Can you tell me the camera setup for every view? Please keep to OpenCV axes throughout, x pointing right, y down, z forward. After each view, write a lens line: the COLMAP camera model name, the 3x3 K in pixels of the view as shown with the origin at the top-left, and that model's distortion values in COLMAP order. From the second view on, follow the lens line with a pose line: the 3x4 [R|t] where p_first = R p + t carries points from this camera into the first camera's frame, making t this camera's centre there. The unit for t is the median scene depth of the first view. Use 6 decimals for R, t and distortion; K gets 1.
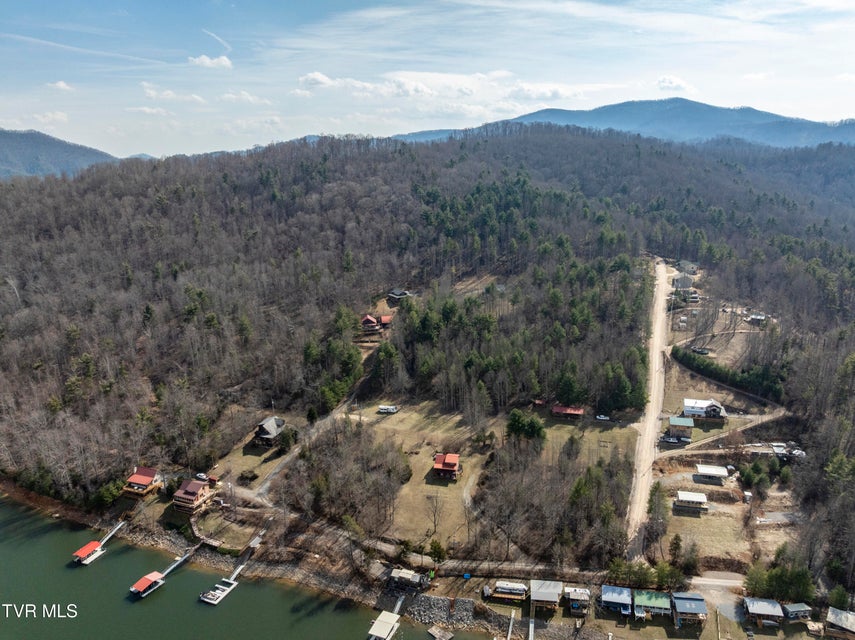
lens RADIAL K [[599.4, 0, 427.5], [0, 599.4, 320.0], [0, 0, 1]] dist [-0.039513, 0.007826]
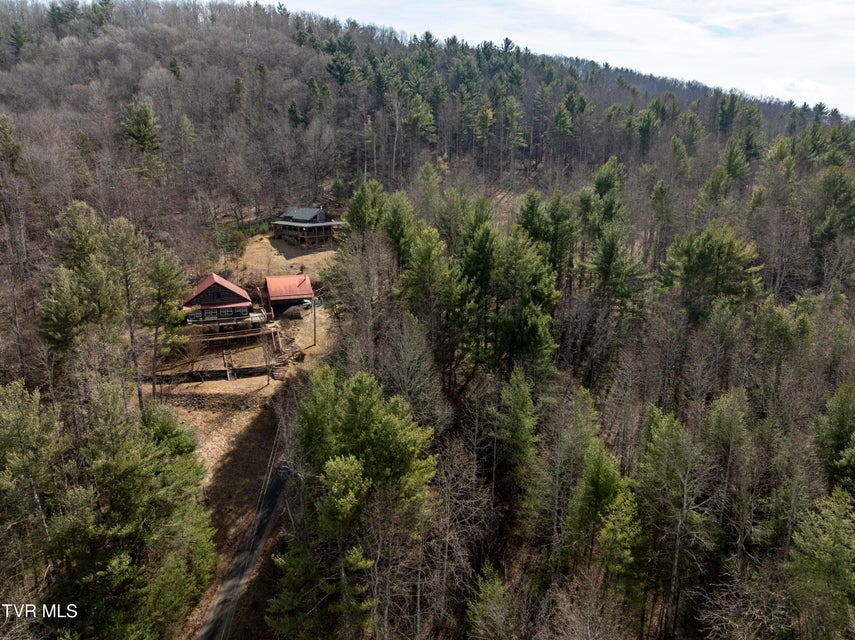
lens RADIAL K [[599.4, 0, 427.5], [0, 599.4, 320.0], [0, 0, 1]] dist [-0.039513, 0.007826]
pose [[0.965642, -0.049721, 0.255074, -0.110524], [0.053393, 0.998545, -0.007489, 0.028290], [-0.254331, 0.020851, 0.966893, 1.029915]]
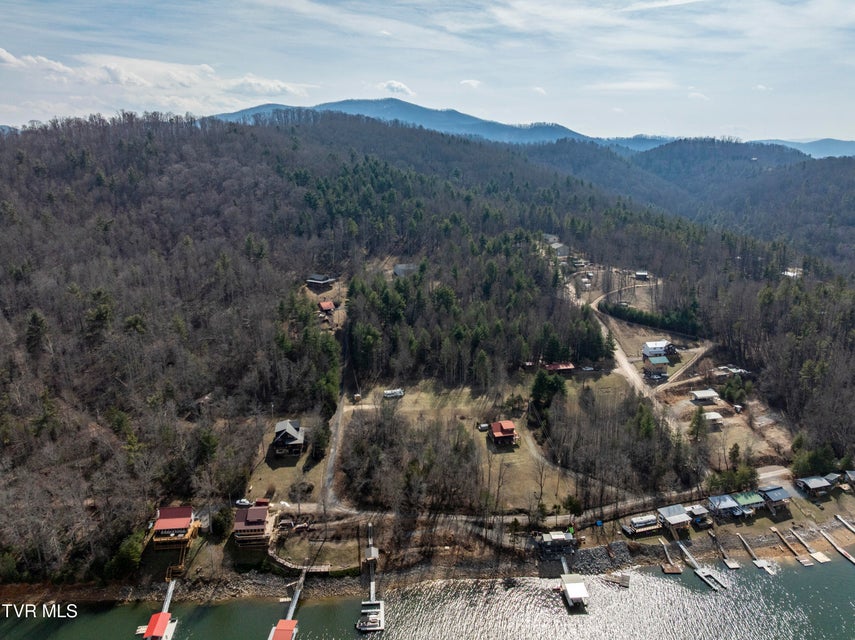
lens RADIAL K [[599.4, 0, 427.5], [0, 599.4, 320.0], [0, 0, 1]] dist [-0.039513, 0.007826]
pose [[0.894302, -0.100557, 0.436019, -0.479489], [0.099006, 0.994738, 0.026345, 0.017888], [-0.436374, 0.019608, 0.899552, 0.151756]]
